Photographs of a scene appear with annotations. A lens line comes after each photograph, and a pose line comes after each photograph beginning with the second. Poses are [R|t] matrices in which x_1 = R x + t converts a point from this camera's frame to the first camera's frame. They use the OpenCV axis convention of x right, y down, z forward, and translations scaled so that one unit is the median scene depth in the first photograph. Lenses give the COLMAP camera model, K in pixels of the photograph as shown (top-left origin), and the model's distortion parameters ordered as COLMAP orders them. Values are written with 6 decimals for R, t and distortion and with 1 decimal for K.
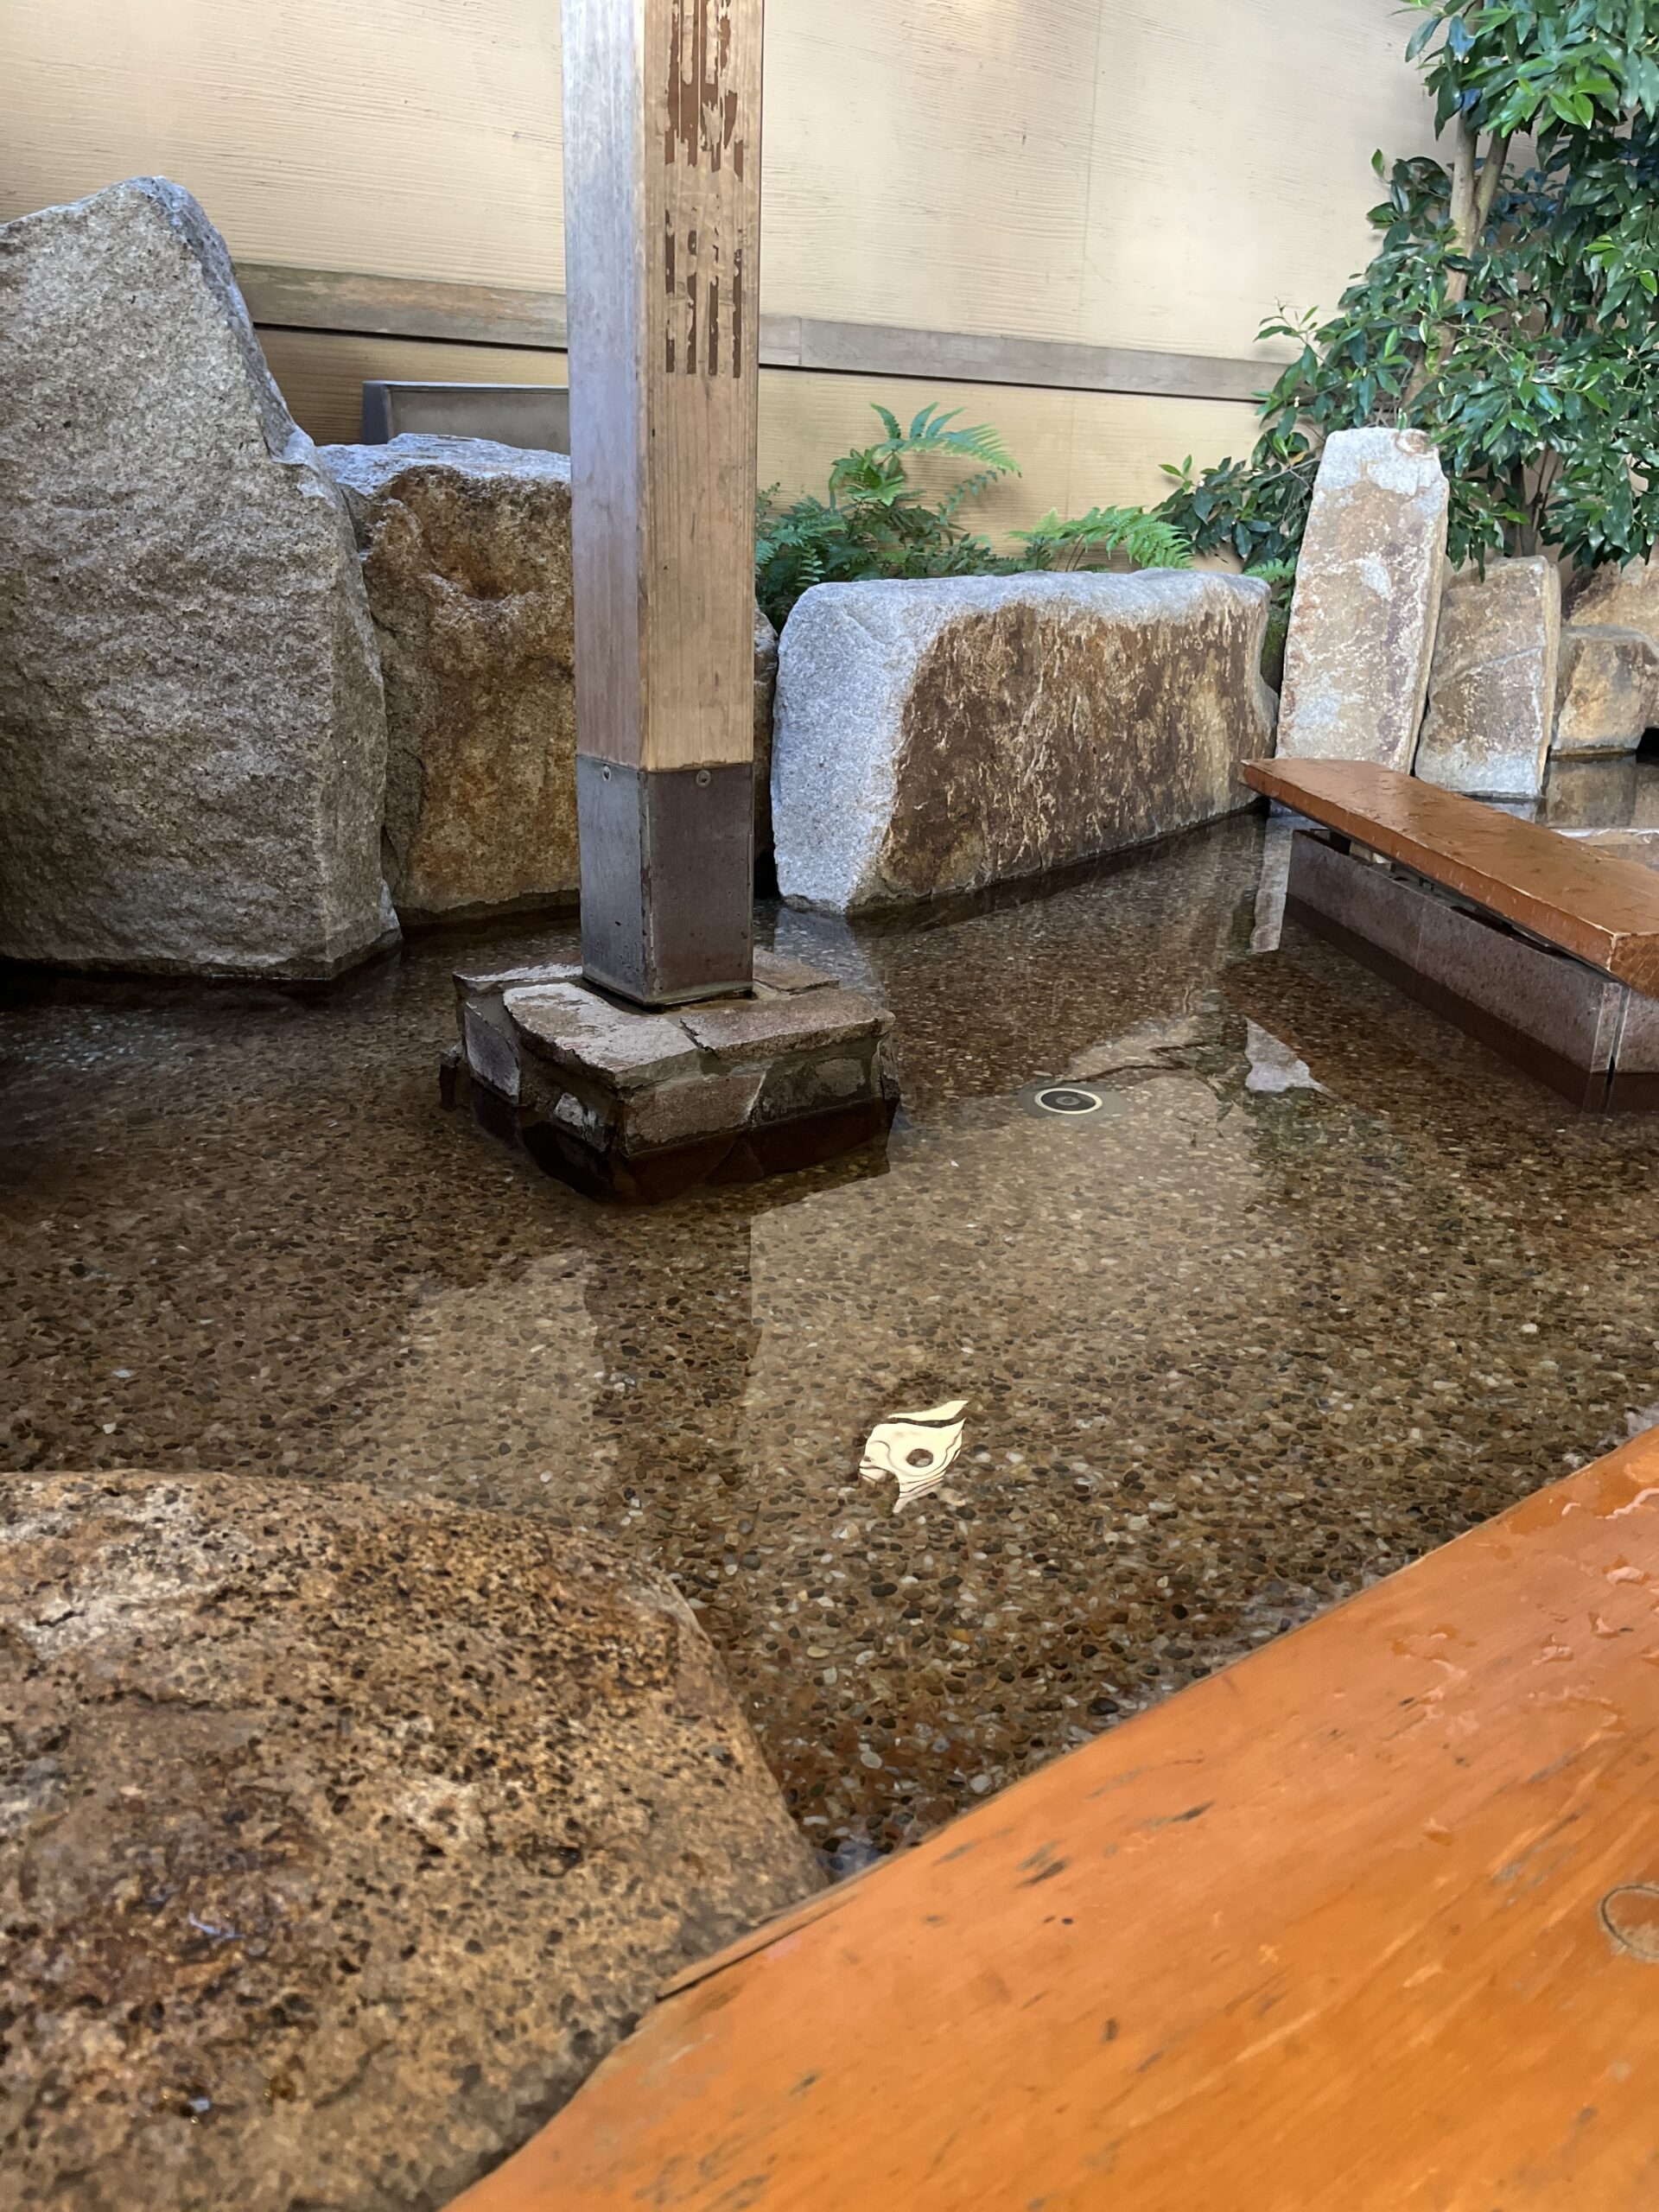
lens RADIAL K [[1646.4, 0, 829.5], [0, 1646.4, 1106.0], [0, 0, 1]] dist [0.058163, -0.116812]
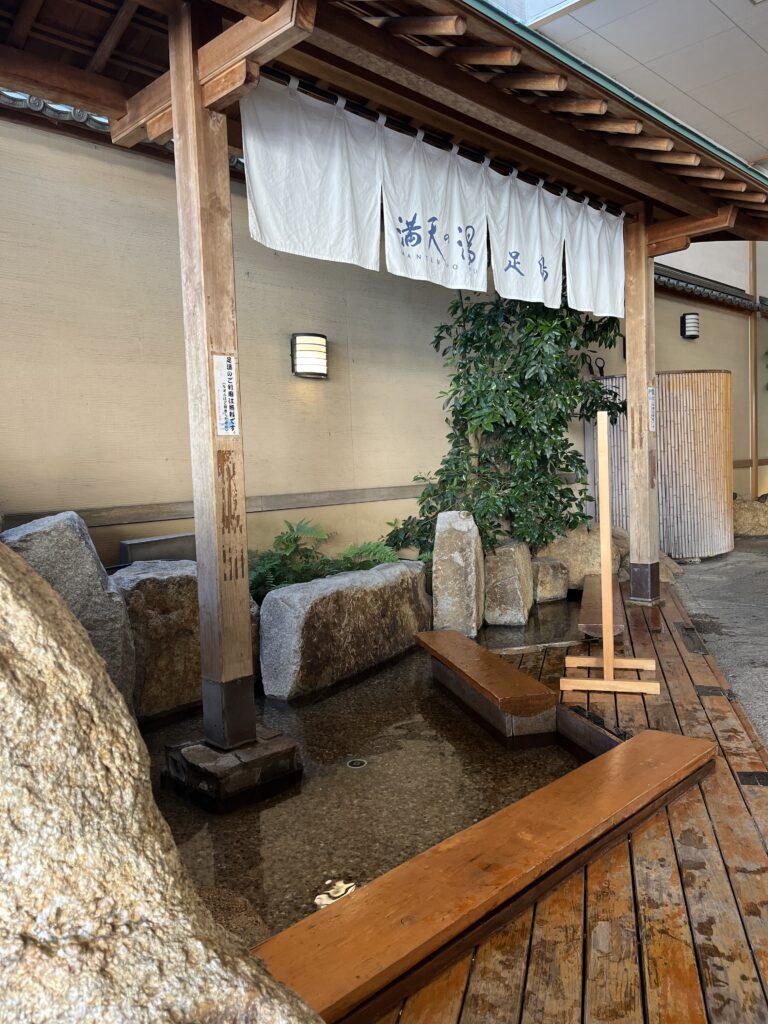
lens RADIAL K [[762.1, 0, 384.0], [0, 762.1, 512.0], [0, 0, 1]] dist [0.058163, -0.116812]
pose [[0.989055, -0.072316, 0.128611, 0.029684], [0.106152, 0.954164, -0.279827, -0.034197], [-0.102480, 0.290417, 0.951397, -0.446828]]
